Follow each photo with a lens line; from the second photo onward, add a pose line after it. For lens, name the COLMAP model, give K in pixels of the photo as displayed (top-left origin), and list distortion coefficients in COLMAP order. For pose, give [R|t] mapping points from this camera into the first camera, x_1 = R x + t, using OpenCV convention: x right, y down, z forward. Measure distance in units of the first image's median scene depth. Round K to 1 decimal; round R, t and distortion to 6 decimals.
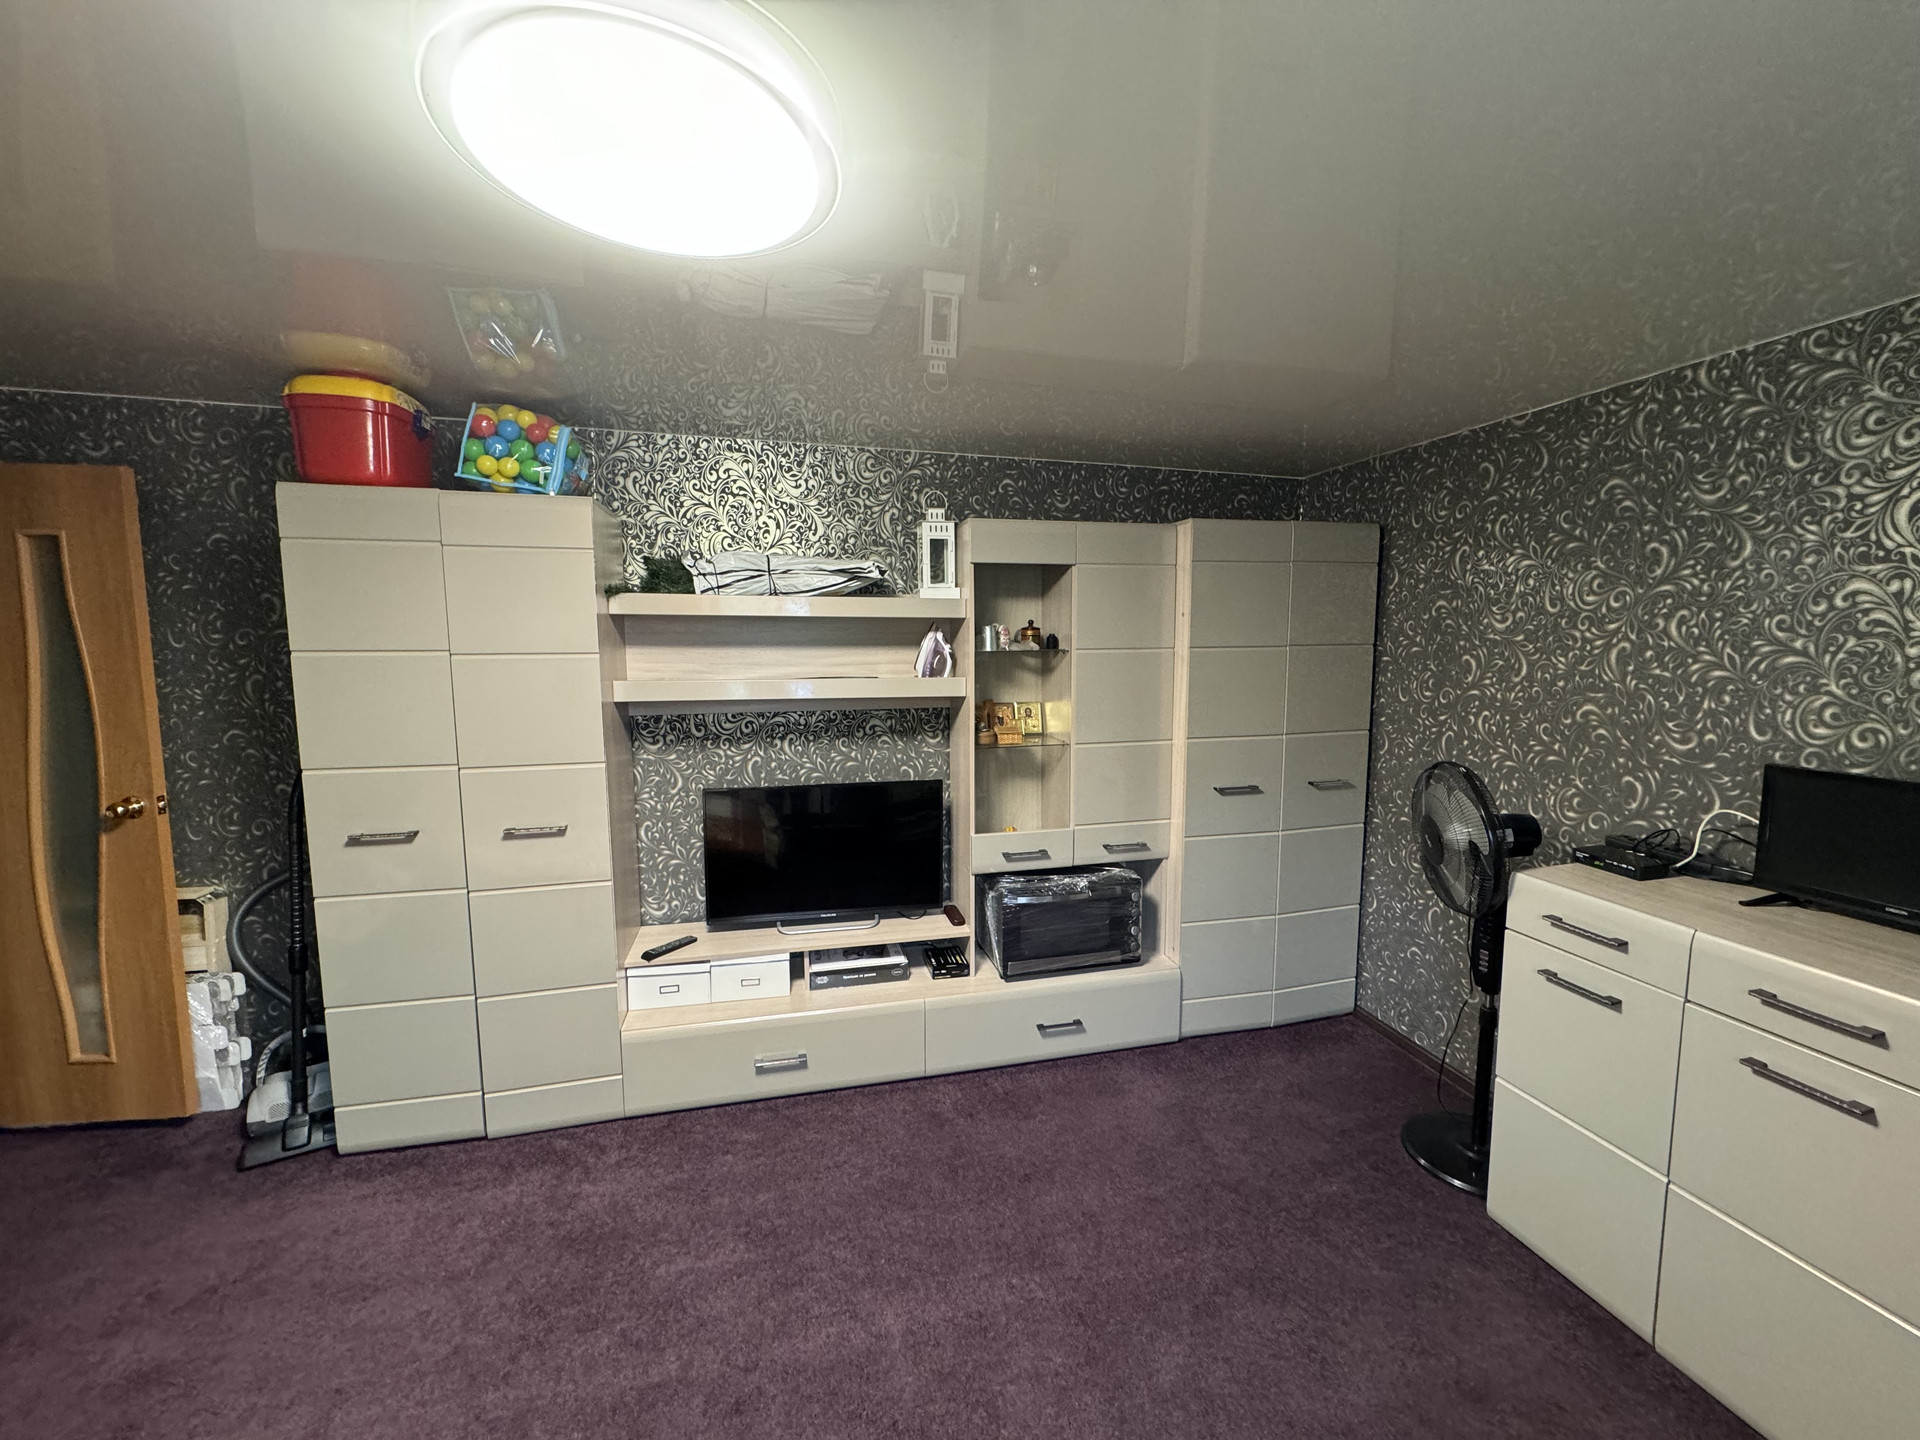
lens RADIAL K [[761.5, 0, 962.1], [0, 761.5, 719.3], [0, 0, 1]] dist [-0.002255, 0.000714]
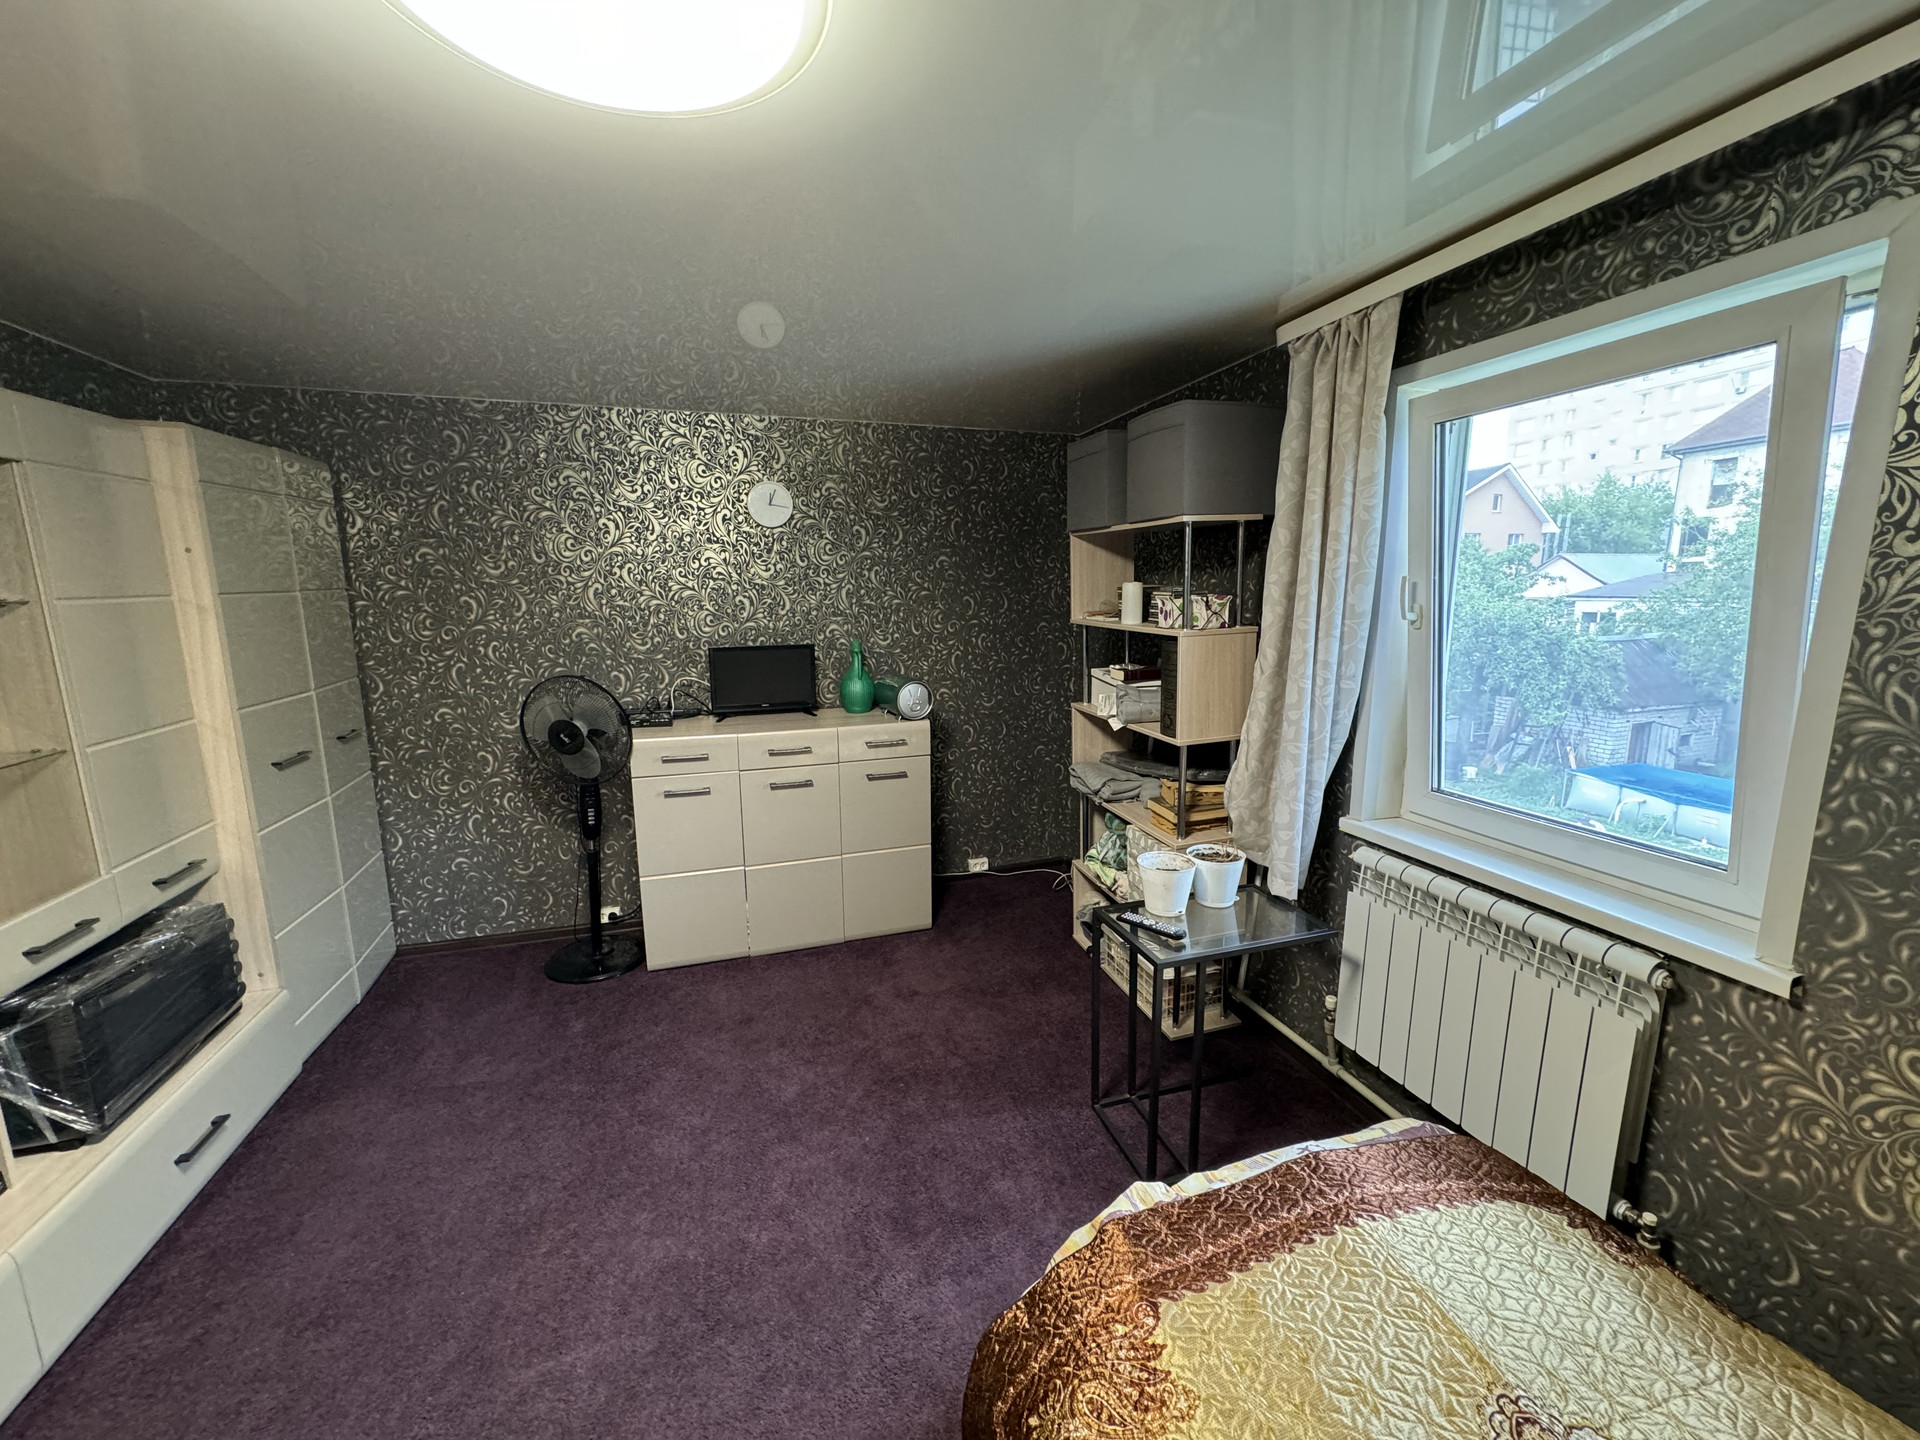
lens RADIAL K [[761.5, 0, 959.5], [0, 761.5, 718.7], [0, 0, 1]] dist [-0.002255, 0.000714]
pose [[-0.067375, -0.173764, 0.982480, -0.537911], [0.110113, 0.977407, 0.180418, -0.025658], [-0.991633, 0.120339, -0.046719, 0.295174]]
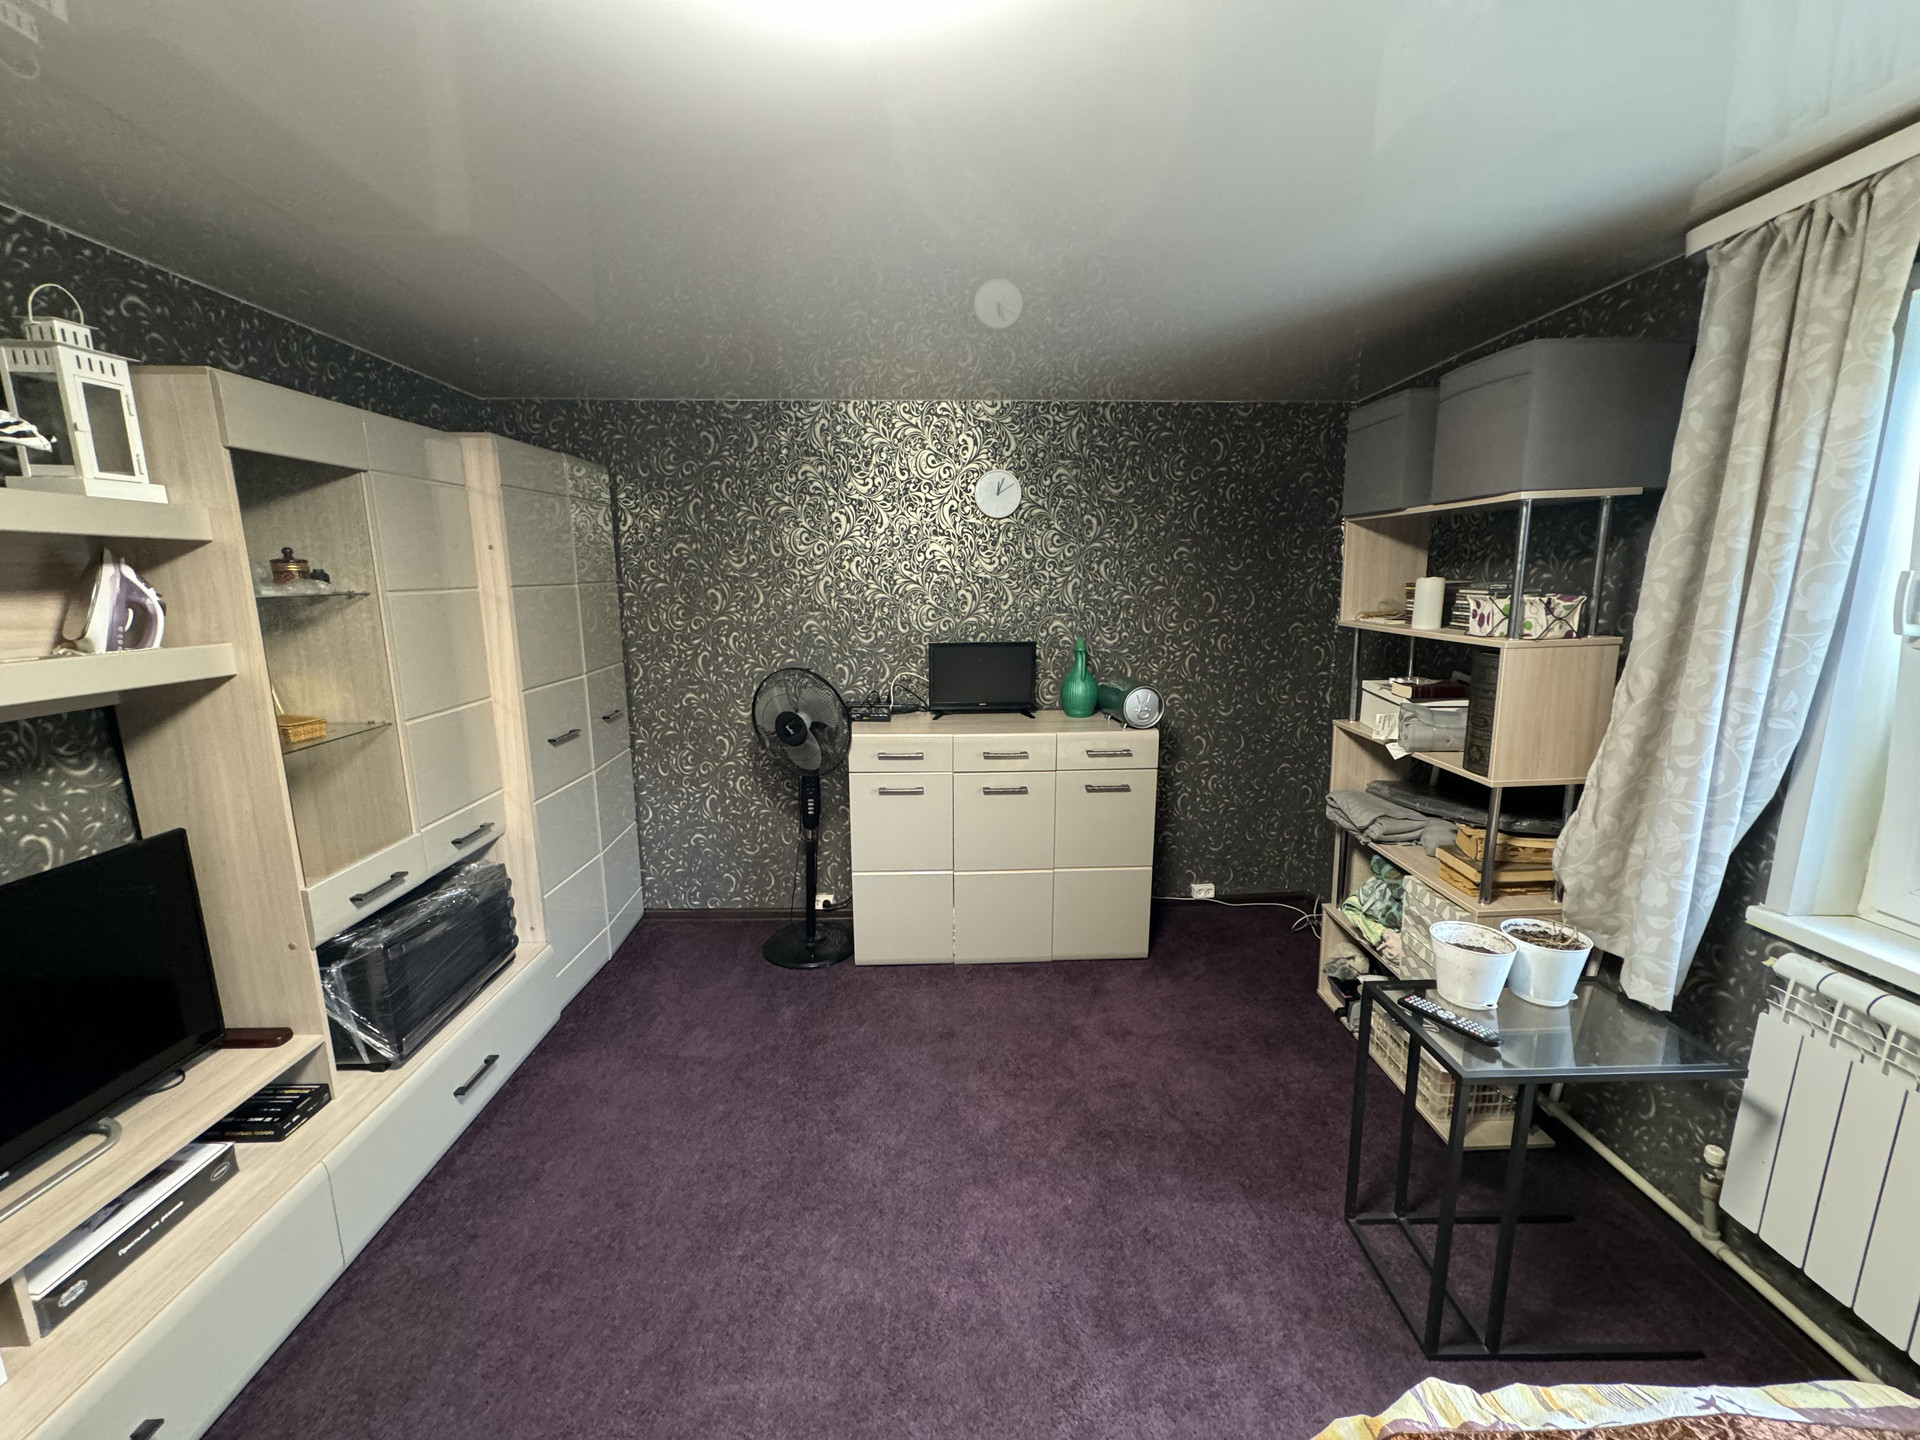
lens RADIAL K [[761.5, 0, 959.0], [0, 761.5, 718.7], [0, 0, 1]] dist [-0.002255, 0.000714]
pose [[0.211827, -0.180941, 0.960411, -0.451556], [0.106189, 0.981155, 0.161428, -0.031661], [-0.971521, 0.067790, 0.227049, 0.314473]]
